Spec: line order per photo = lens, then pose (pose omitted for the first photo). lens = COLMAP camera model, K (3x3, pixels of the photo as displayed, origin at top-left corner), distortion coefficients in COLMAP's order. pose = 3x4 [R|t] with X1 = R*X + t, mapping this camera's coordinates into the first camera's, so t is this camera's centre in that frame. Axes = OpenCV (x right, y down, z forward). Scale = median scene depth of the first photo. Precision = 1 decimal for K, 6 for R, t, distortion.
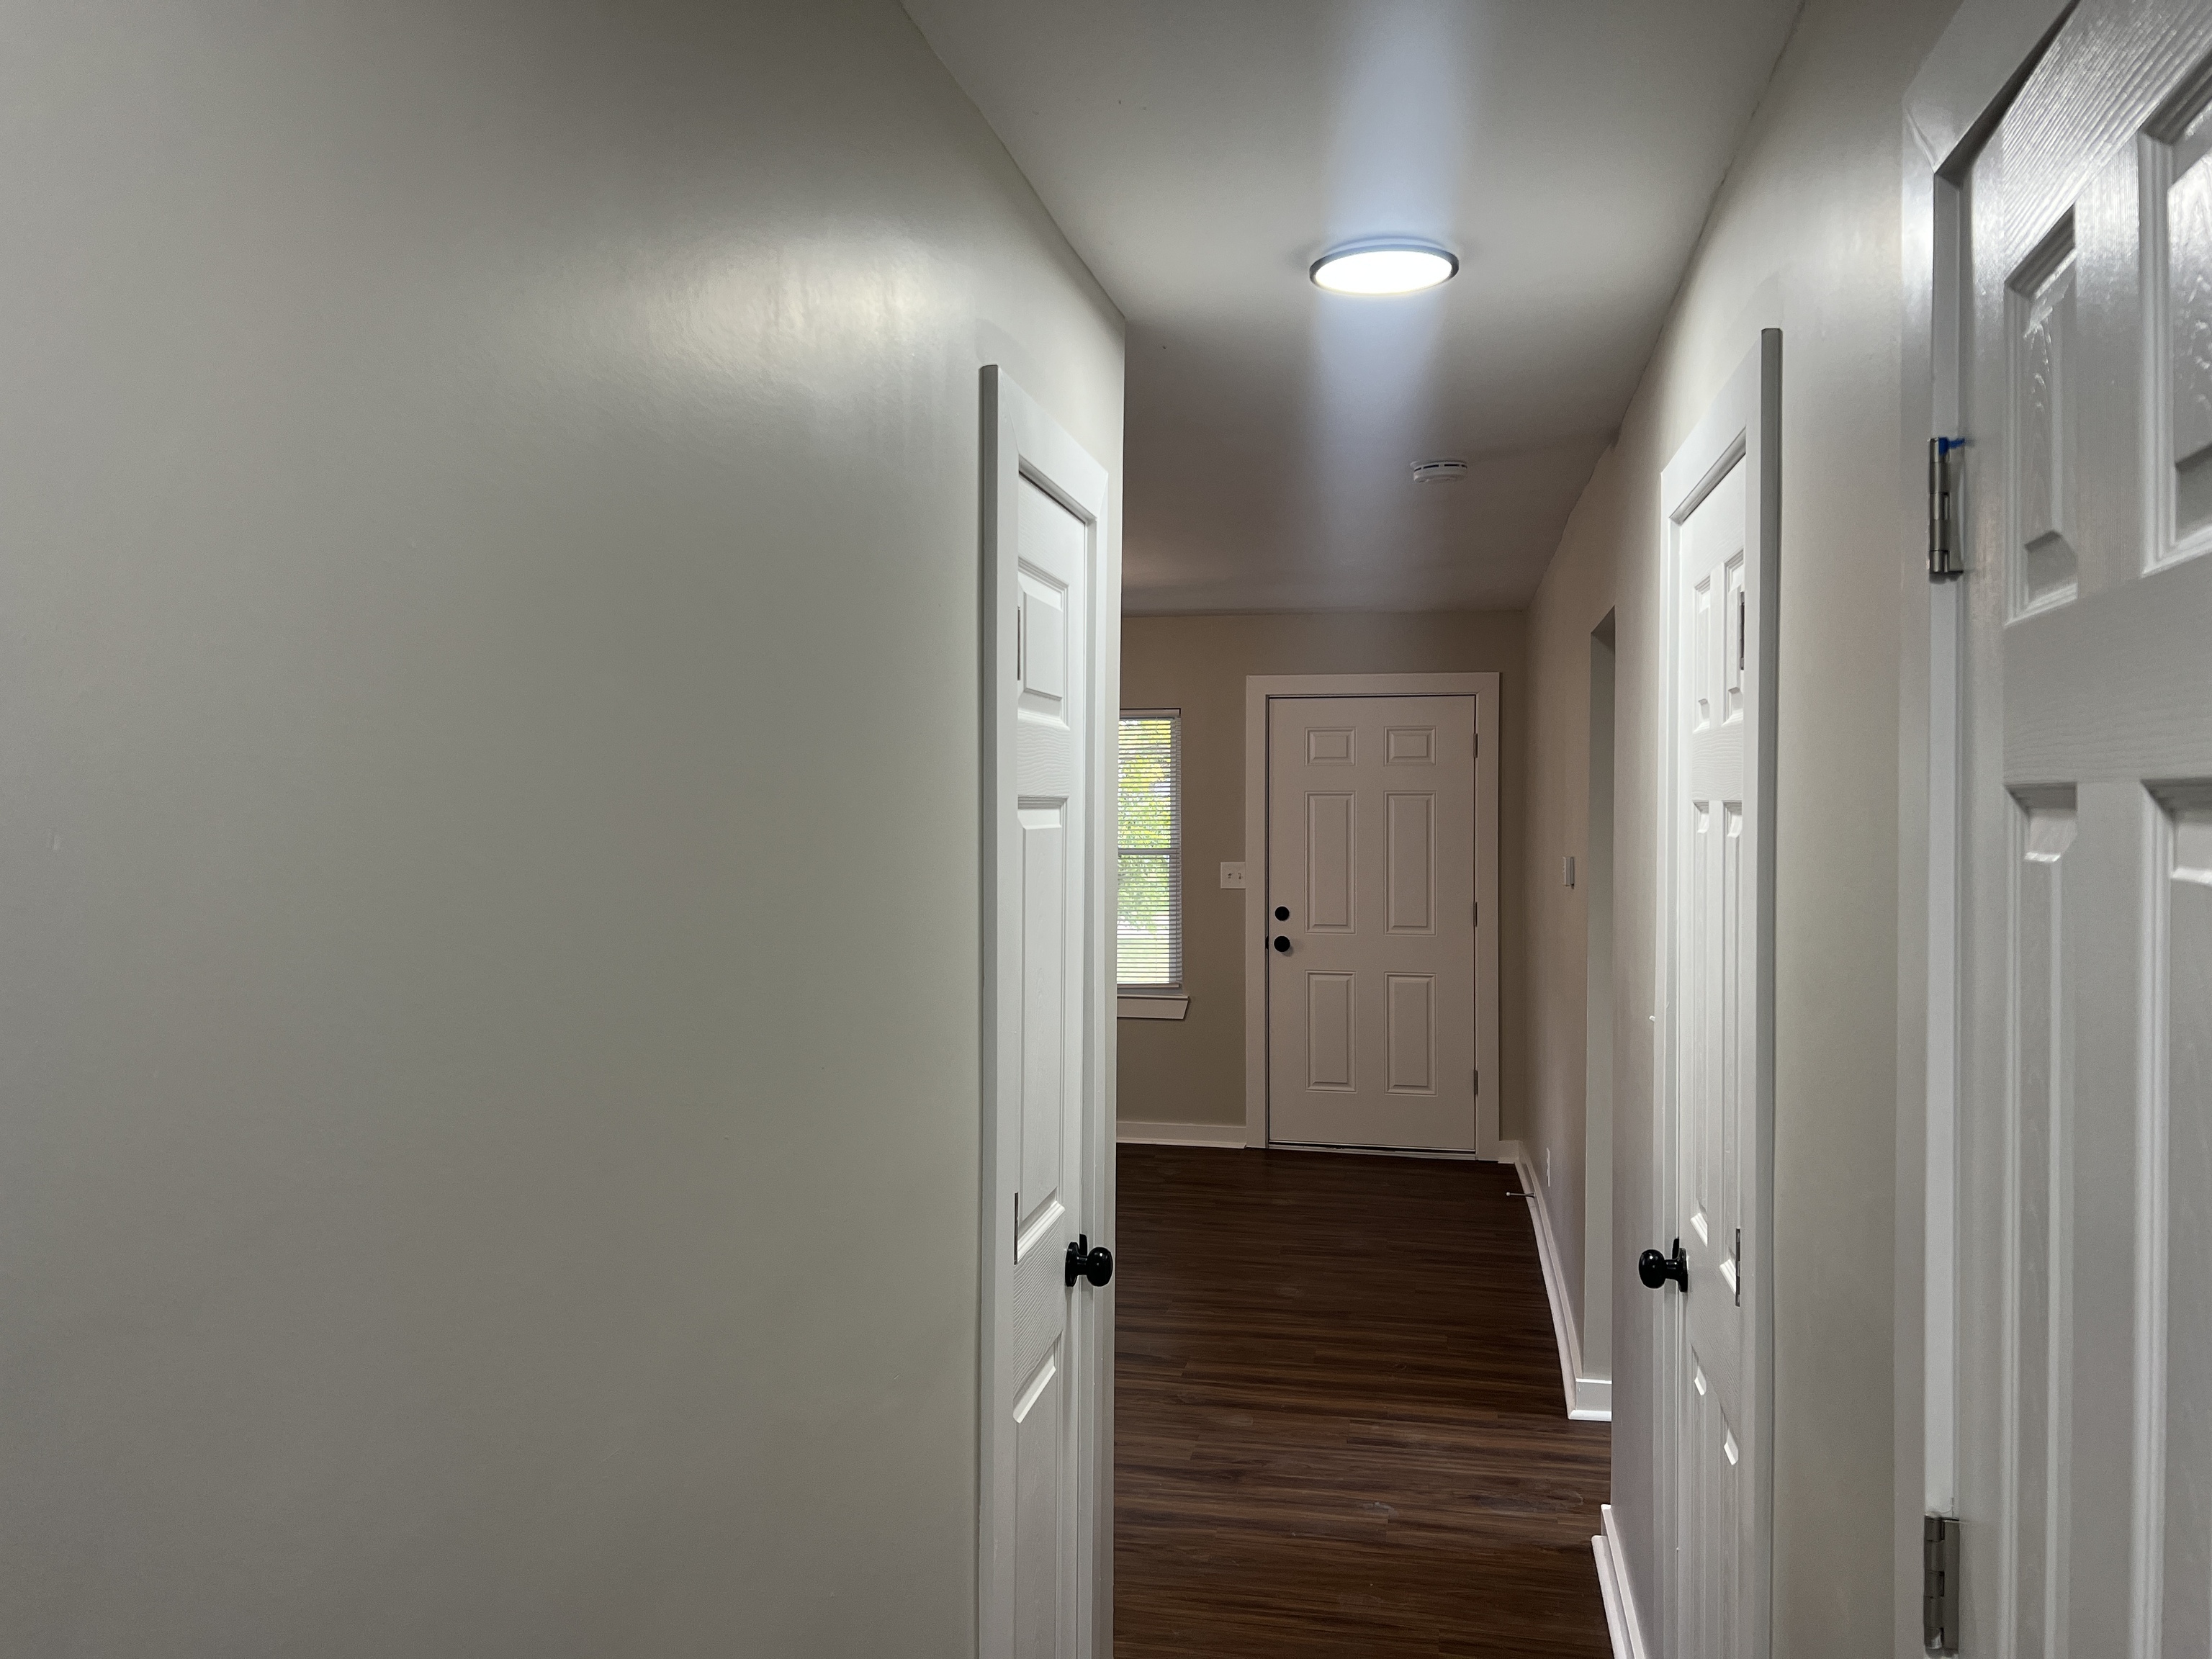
lens RADIAL K [[1648.8, 0, 1071.5], [0, 1648.8, 834.2], [0, 0, 1]] dist [0.061897, -0.076377]
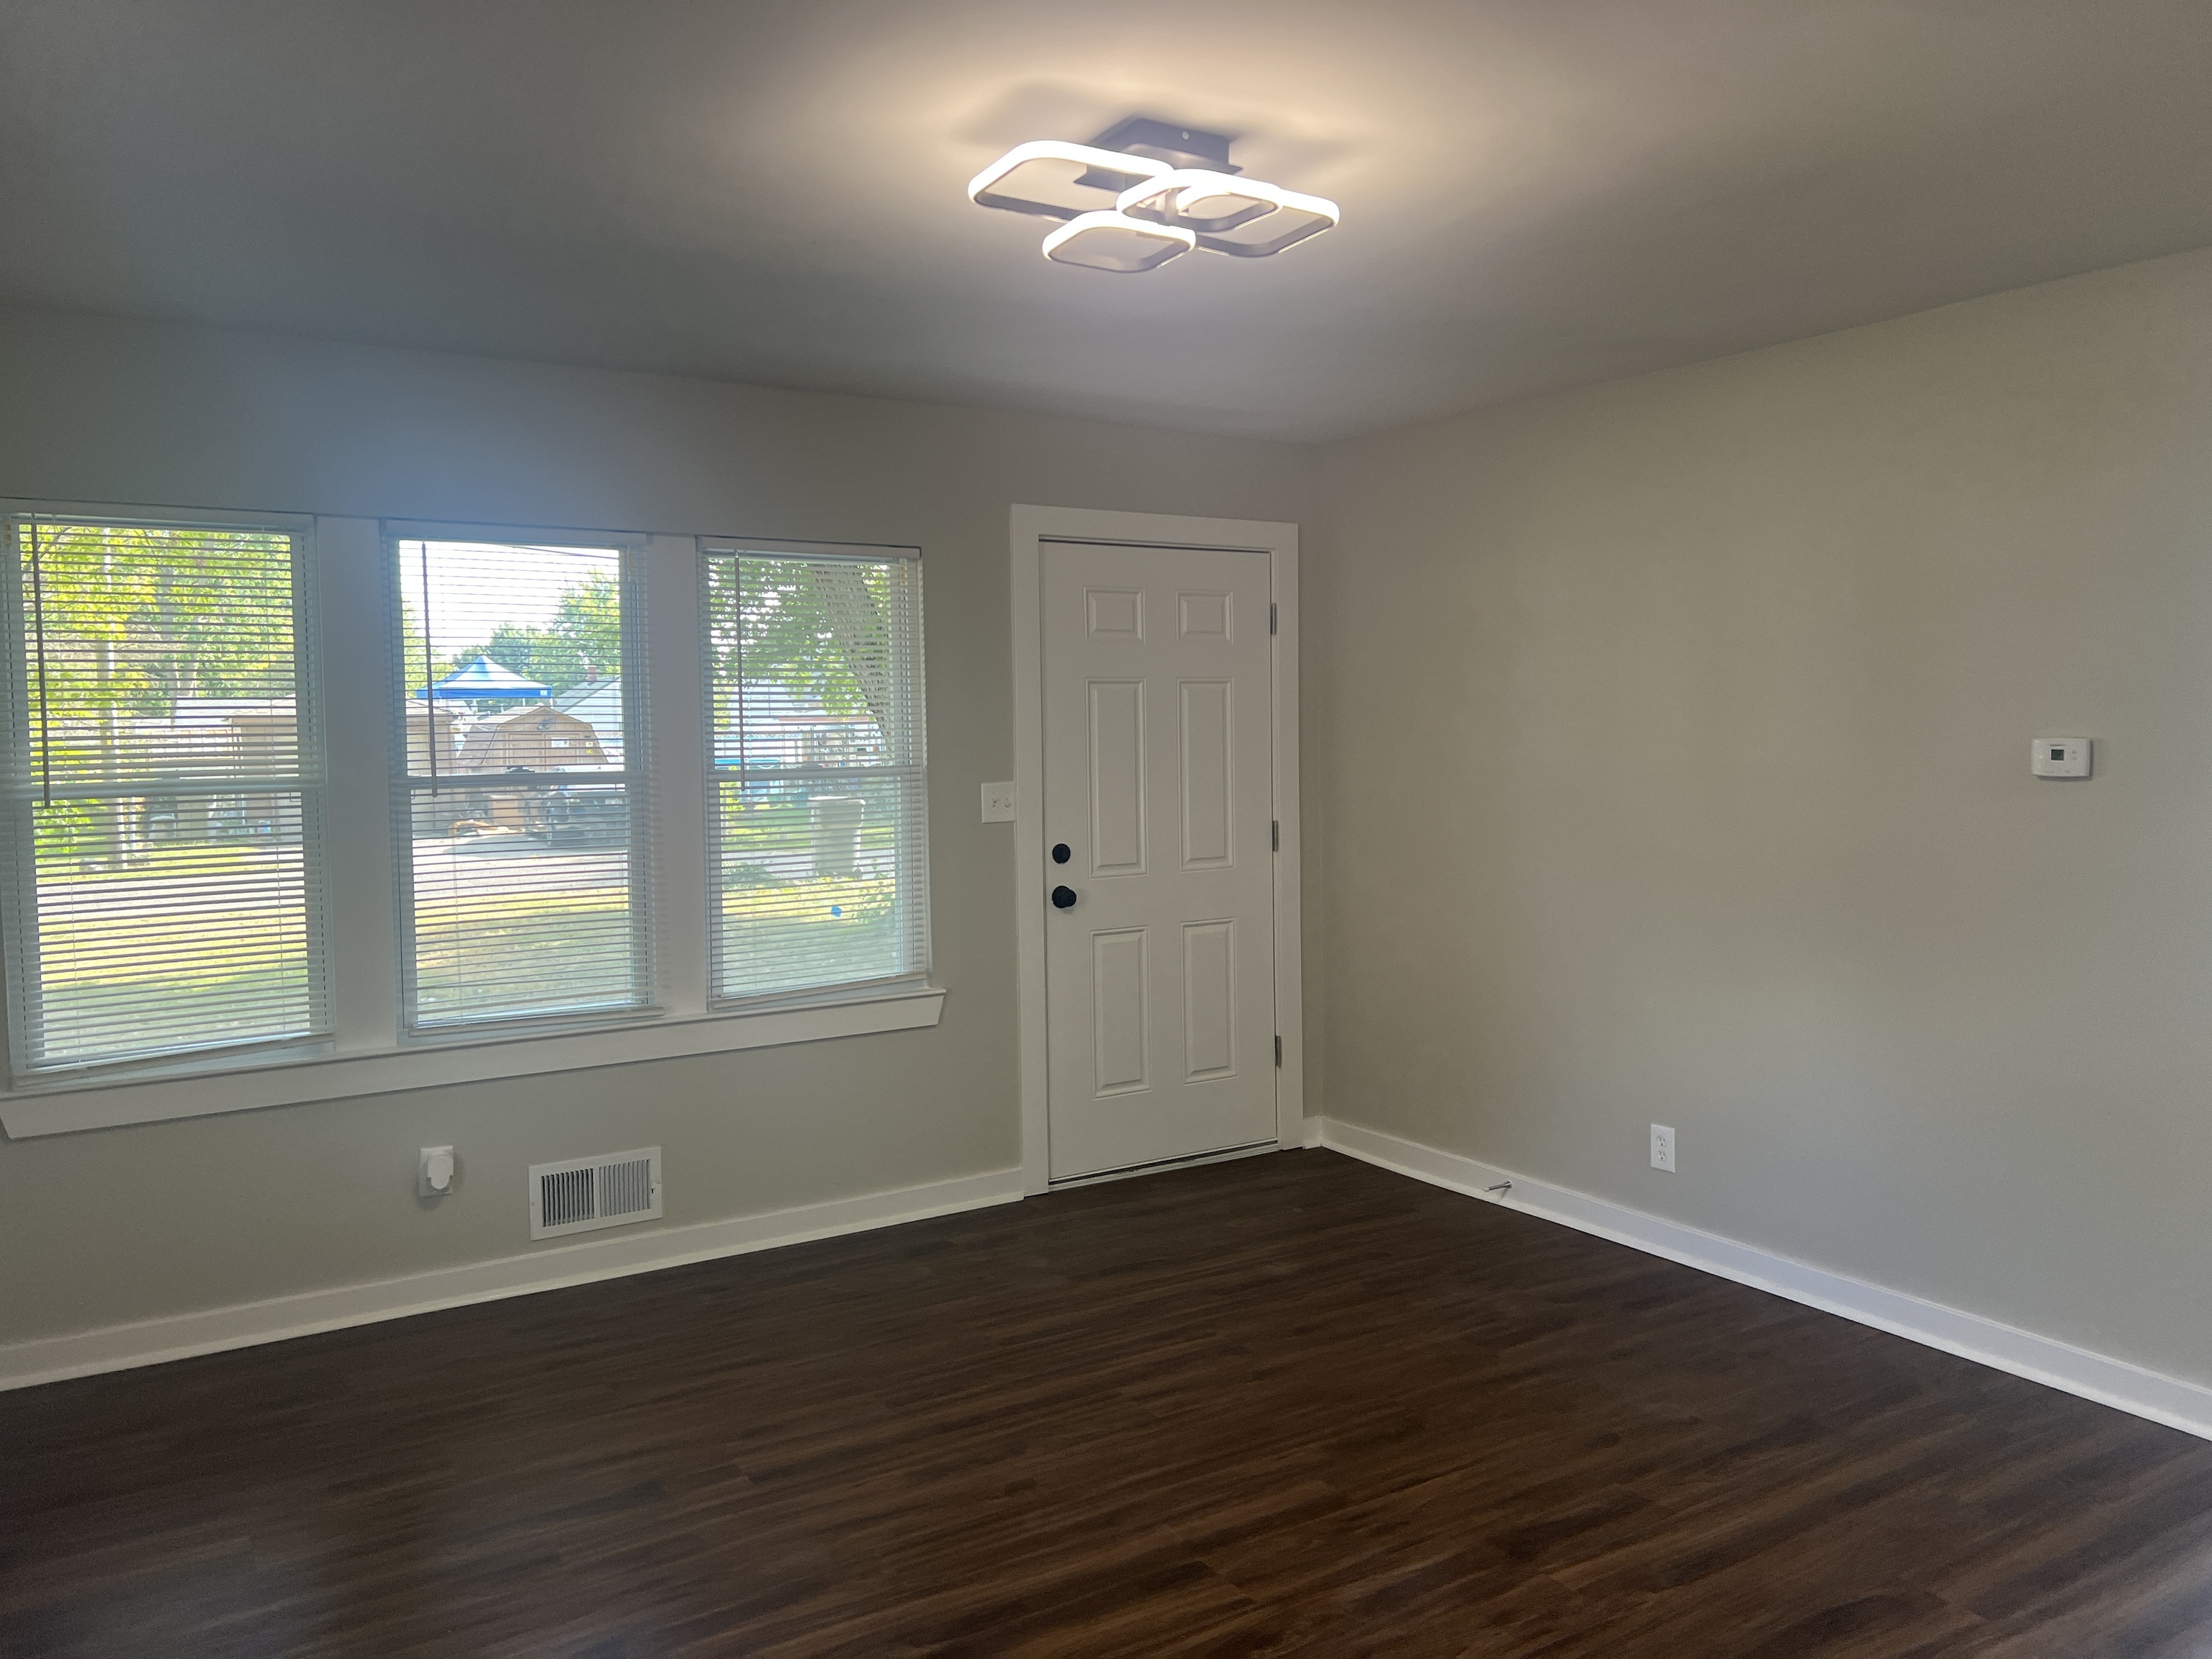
lens RADIAL K [[1648.8, 0, 1101.8], [0, 1648.8, 816.1], [0, 0, 1]] dist [0.061897, -0.076377]
pose [[0.718657, -0.053060, 0.693337, -0.343329], [0.033992, 0.998573, 0.041186, 0.004325], [-0.694533, -0.006031, 0.719435, 0.493041]]
